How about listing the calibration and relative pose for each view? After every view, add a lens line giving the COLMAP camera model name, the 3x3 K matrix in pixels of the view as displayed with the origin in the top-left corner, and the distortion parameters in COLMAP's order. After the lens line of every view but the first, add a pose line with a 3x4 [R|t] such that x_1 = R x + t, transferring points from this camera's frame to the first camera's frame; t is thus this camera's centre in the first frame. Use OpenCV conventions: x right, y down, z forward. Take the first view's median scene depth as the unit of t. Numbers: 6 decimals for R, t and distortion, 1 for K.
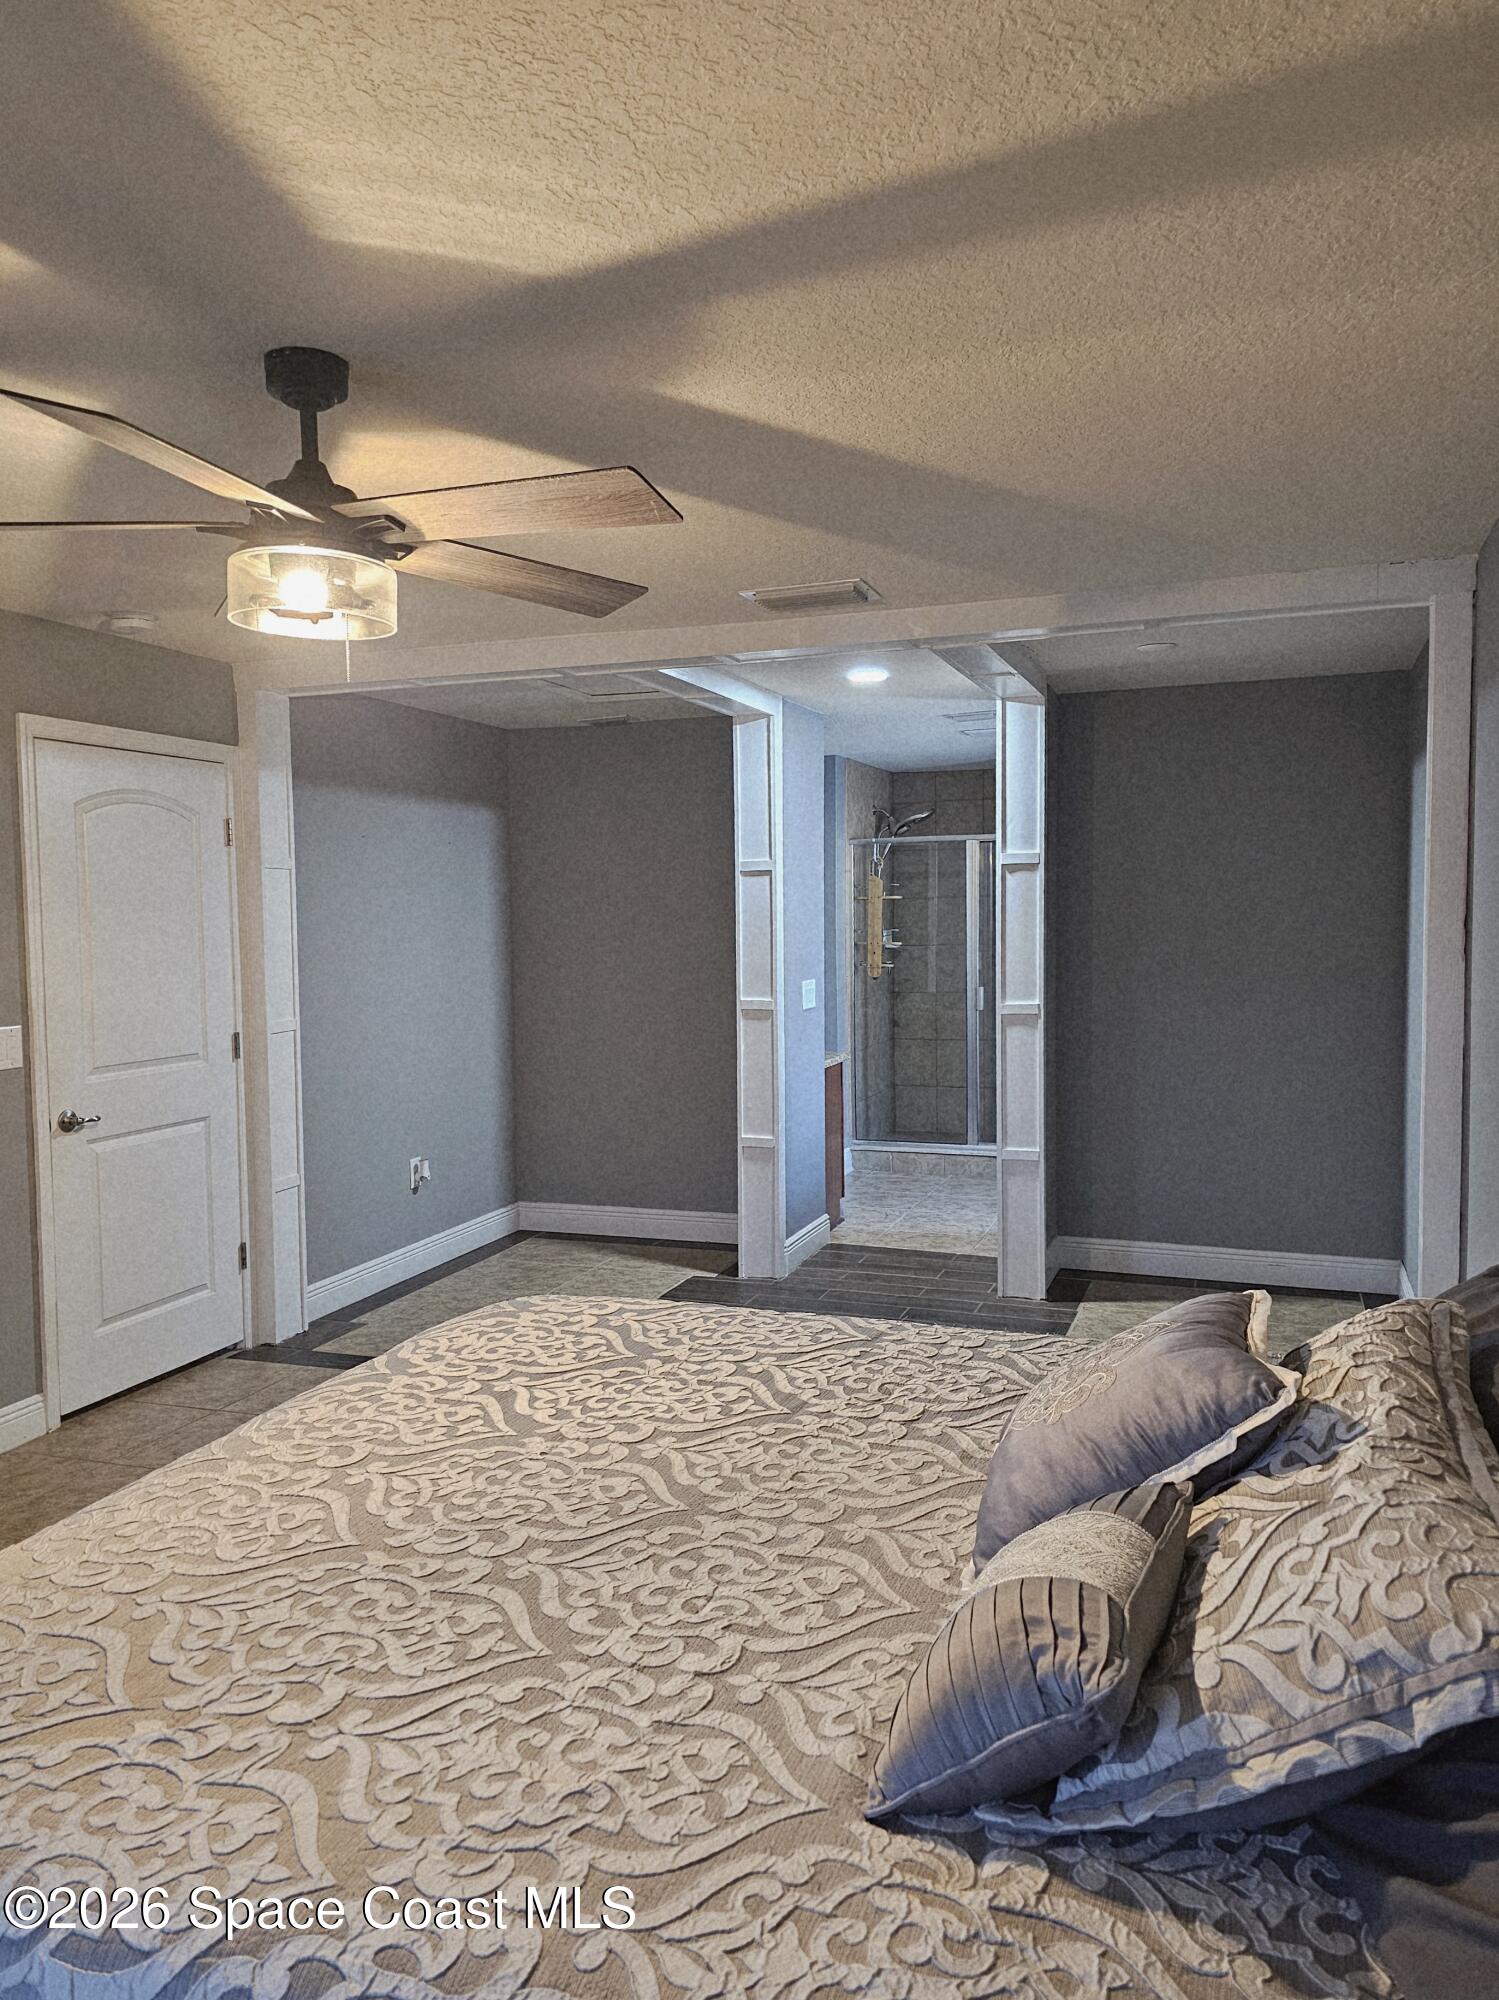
lens RADIAL K [[1431.3, 0, 749.5], [0, 1431.3, 1000.0], [0, 0, 1]] dist [0.042803, -0.006816]
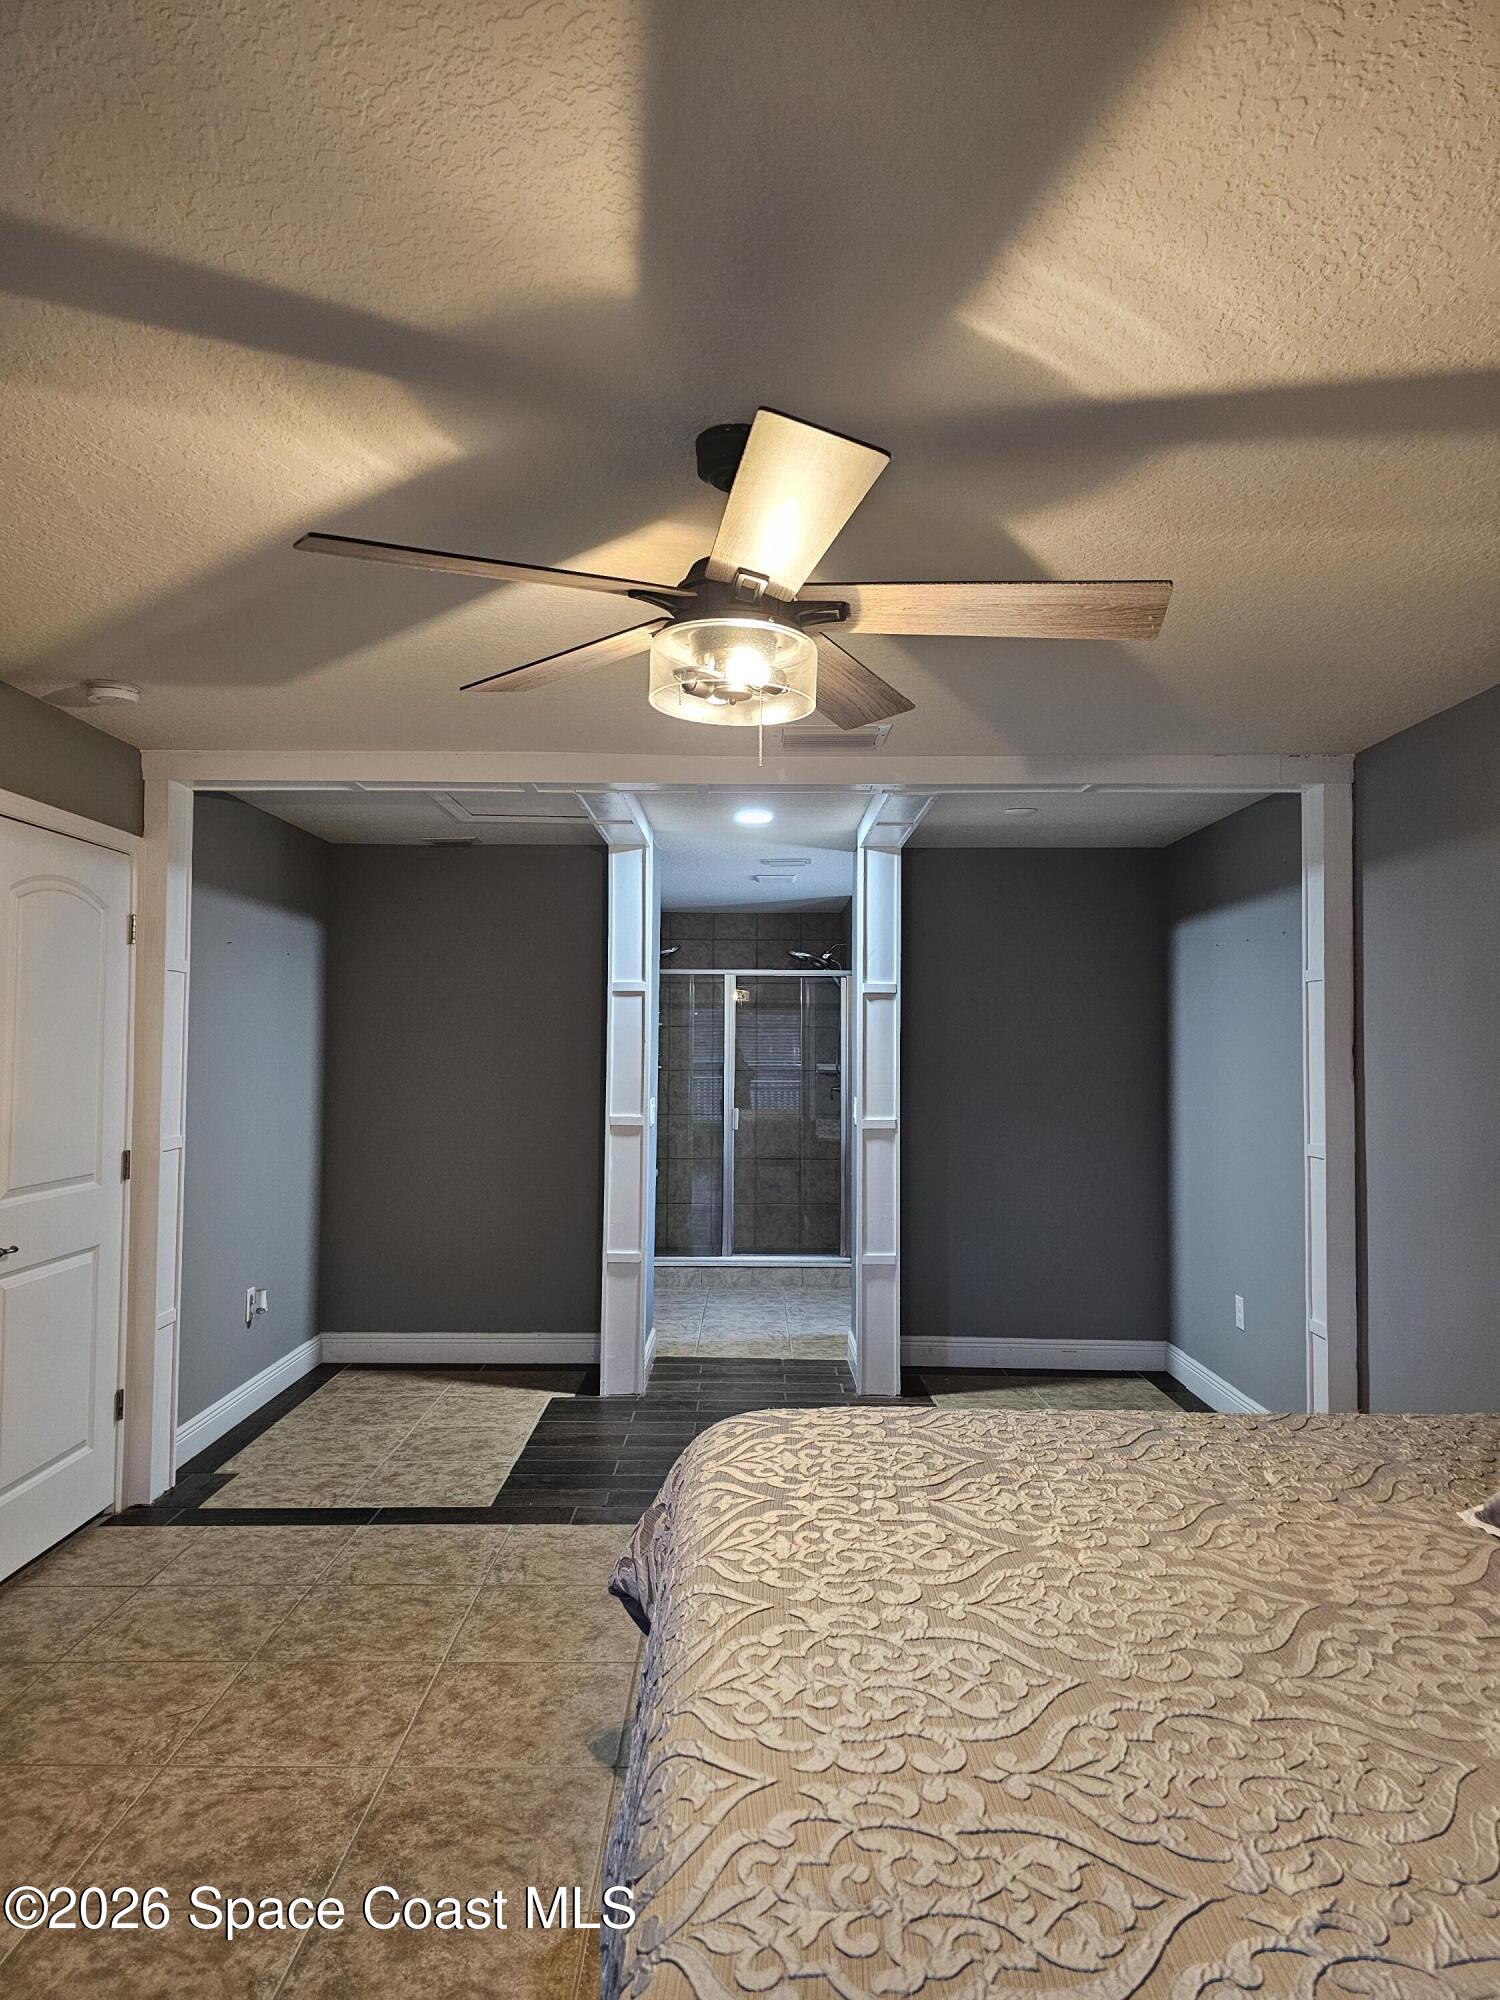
lens RADIAL K [[1317.4, 0, 750.0], [0, 1317.4, 1000.0], [0, 0, 1]] dist [0.031605, -0.009409]
pose [[0.945627, 0.031272, 0.323747, -0.257489], [0.000976, 0.995090, -0.098971, 0.011563], [-0.325252, 0.093906, 0.940953, 0.083329]]
